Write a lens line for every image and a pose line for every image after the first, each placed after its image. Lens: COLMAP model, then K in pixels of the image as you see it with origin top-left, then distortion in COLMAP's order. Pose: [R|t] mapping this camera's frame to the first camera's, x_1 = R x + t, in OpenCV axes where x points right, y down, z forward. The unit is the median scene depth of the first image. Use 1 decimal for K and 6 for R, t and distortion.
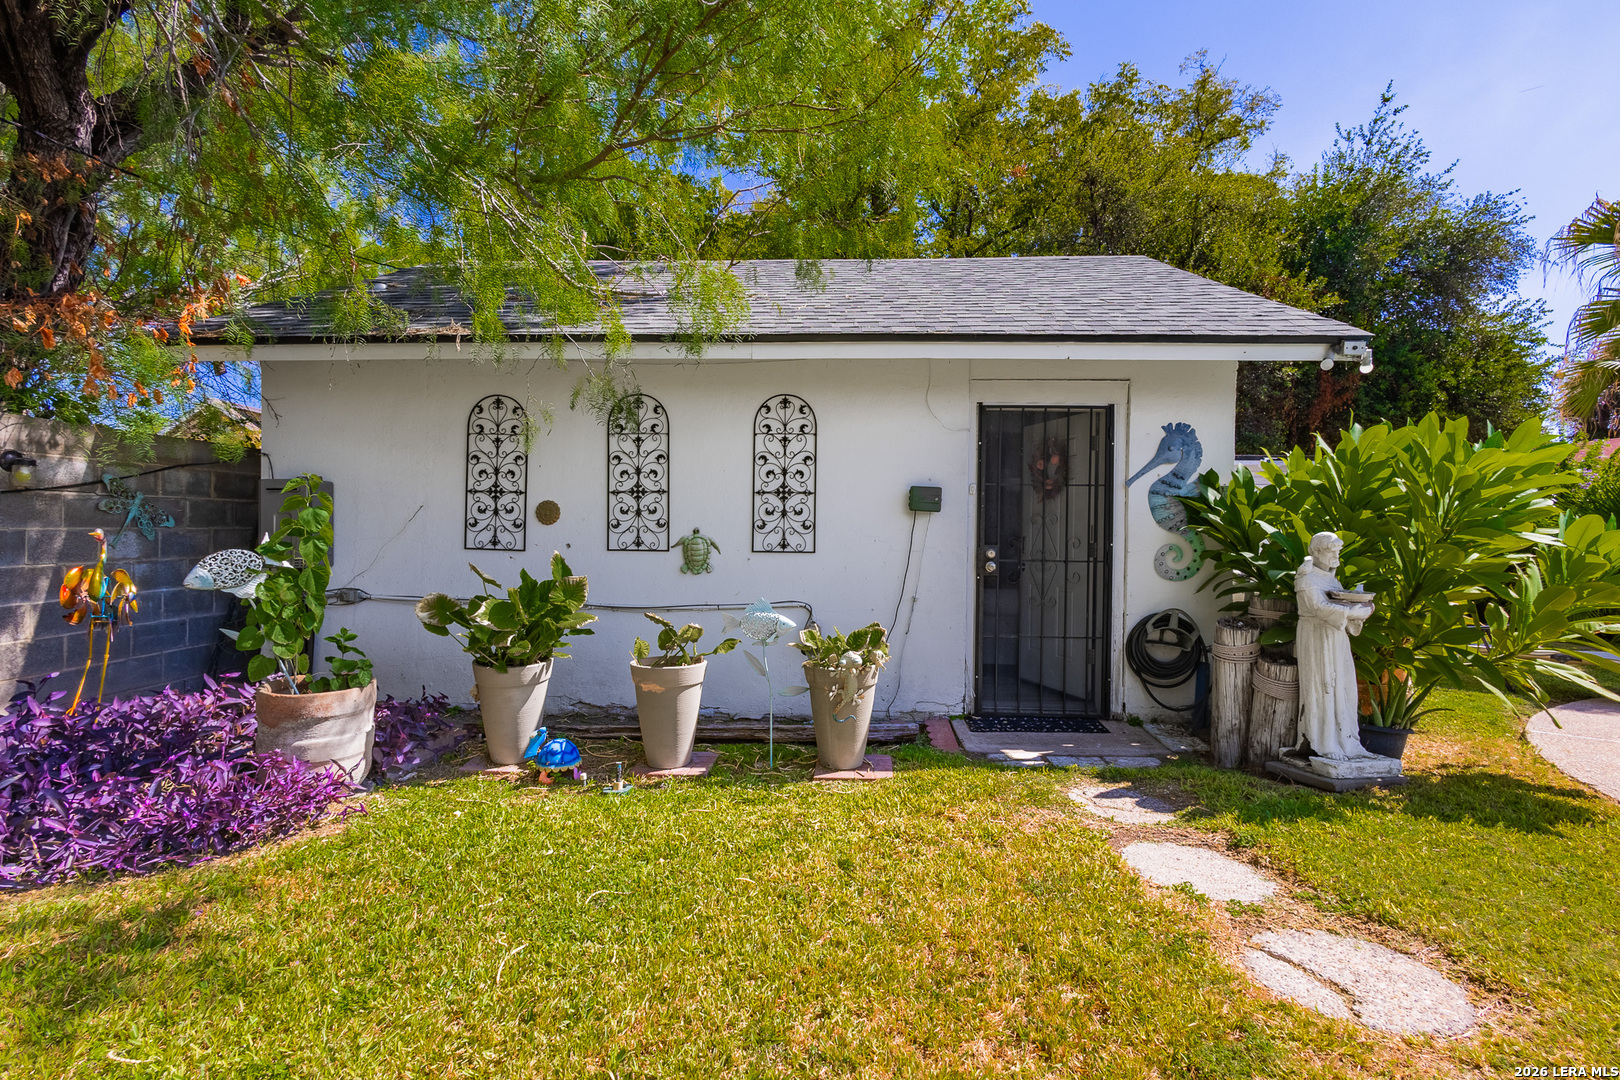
lens RADIAL K [[748.8, 0, 810.0], [0, 748.8, 540.0], [0, 0, 1]] dist [0.009104, -0.001160]
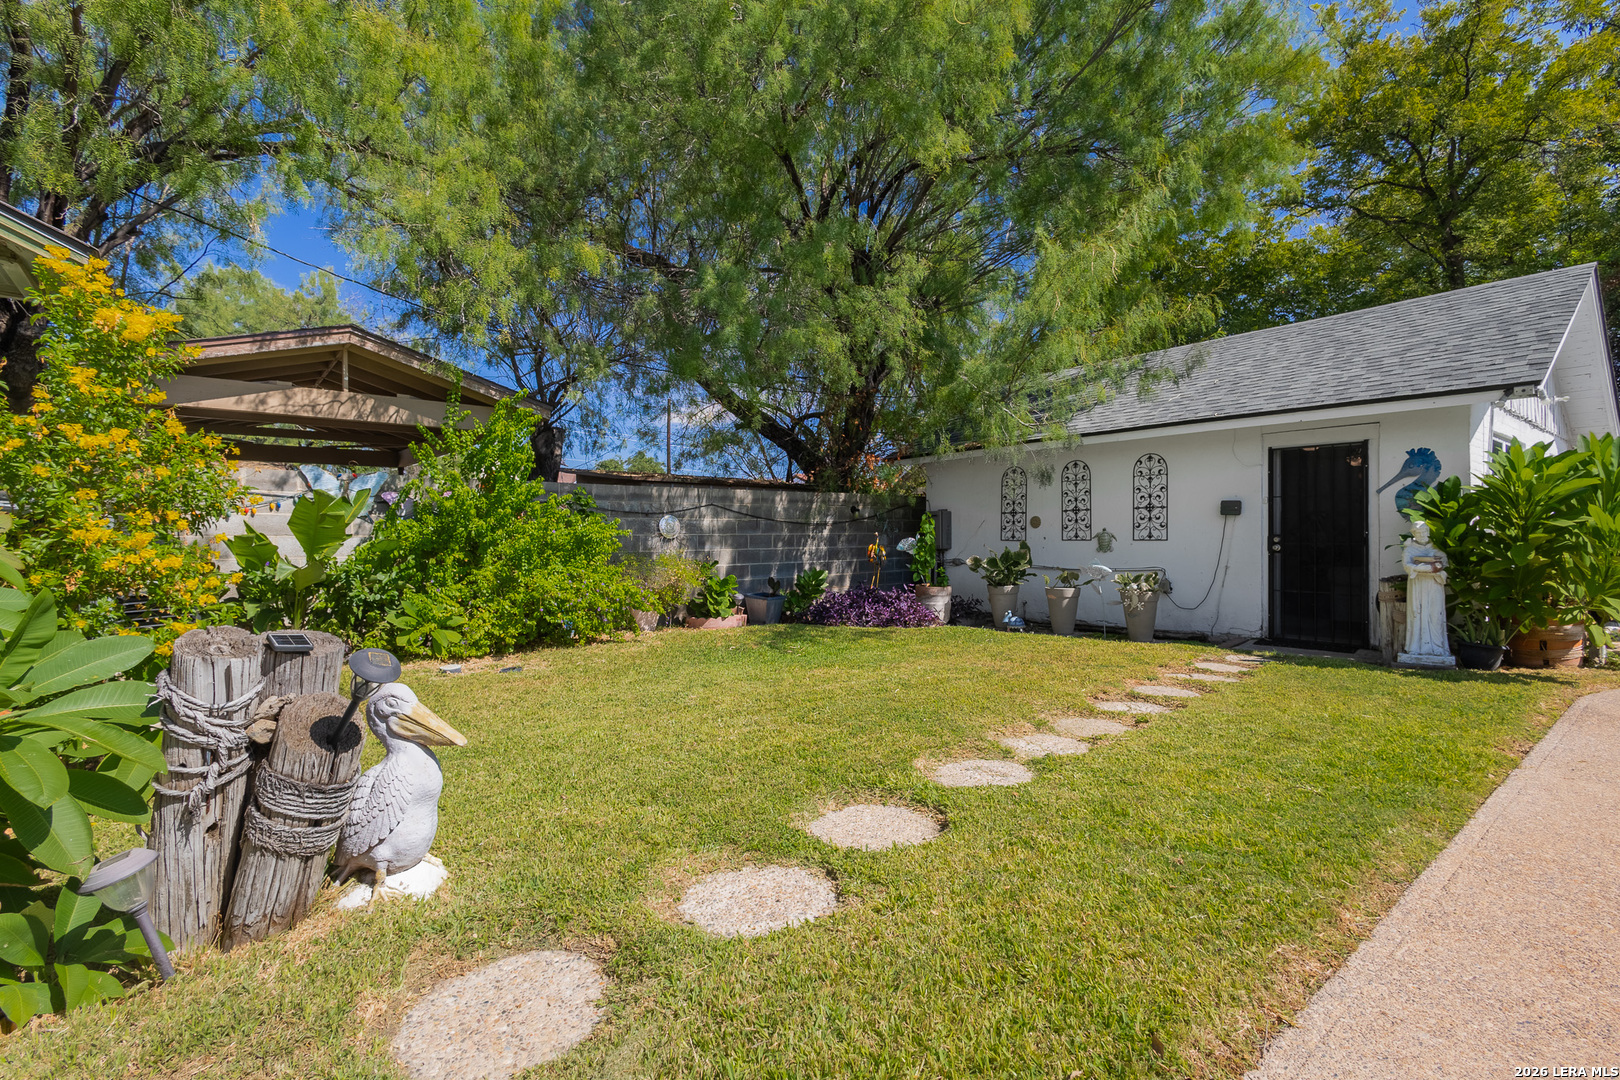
lens RADIAL K [[748.8, 0, 810.0], [0, 748.8, 540.0], [0, 0, 1]] dist [0.009104, -0.001160]
pose [[0.680462, -0.011500, -0.732693, 0.744497], [0.002200, 0.999904, -0.013651, 0.039144], [0.732780, 0.007677, 0.680423, -0.851145]]
